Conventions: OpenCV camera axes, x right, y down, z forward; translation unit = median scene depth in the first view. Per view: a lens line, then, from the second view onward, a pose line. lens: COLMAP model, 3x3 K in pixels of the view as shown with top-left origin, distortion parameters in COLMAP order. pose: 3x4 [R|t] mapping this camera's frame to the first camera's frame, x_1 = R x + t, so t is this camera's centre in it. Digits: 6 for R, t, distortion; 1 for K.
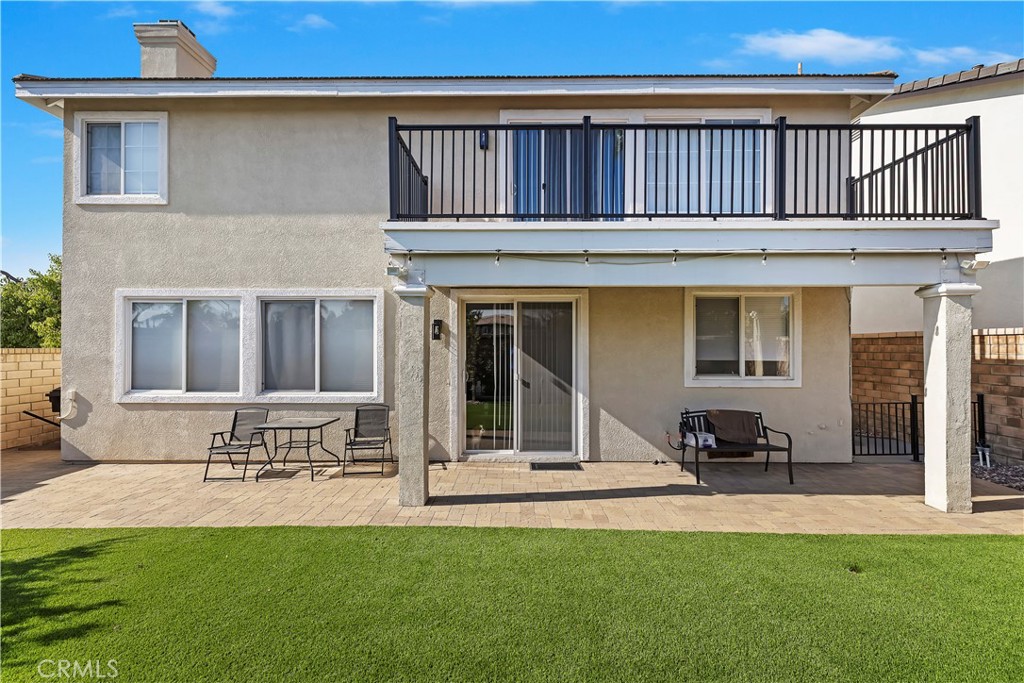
lens RADIAL K [[436.5, 0, 510.3], [0, 436.5, 344.2], [0, 0, 1]] dist [-0.000044, -0.000470]
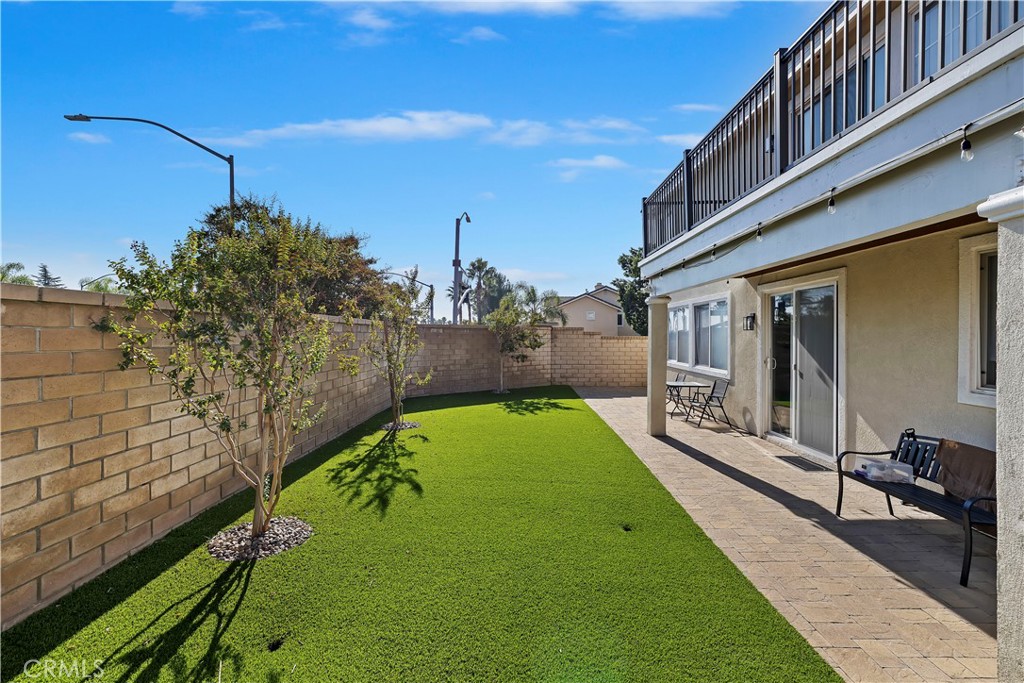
lens RADIAL K [[451.3, 0, 507.9], [0, 451.3, 337.2], [0, 0, 1]] dist [0.000175, 0.000013]
pose [[-0.027240, 0.006004, -0.999611, 1.063068], [0.000312, 0.999982, 0.005998, 0.001319], [0.999629, -0.000149, -0.027241, 0.376724]]
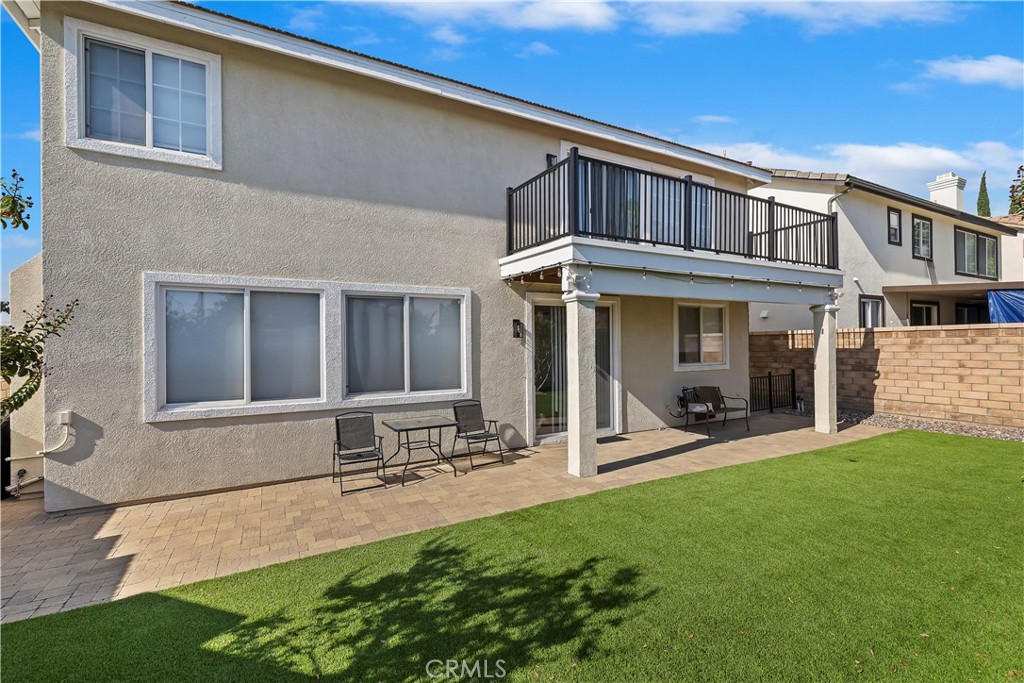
lens RADIAL K [[451.2, 0, 512.0], [0, 451.2, 341.5], [0, 0, 1]] dist [-0.000970, 0.000112]
pose [[0.876261, -0.007501, 0.481778, -0.722613], [0.007344, 0.999971, 0.002212, -0.002626], [-0.481781, 0.001600, 0.876290, 0.012571]]
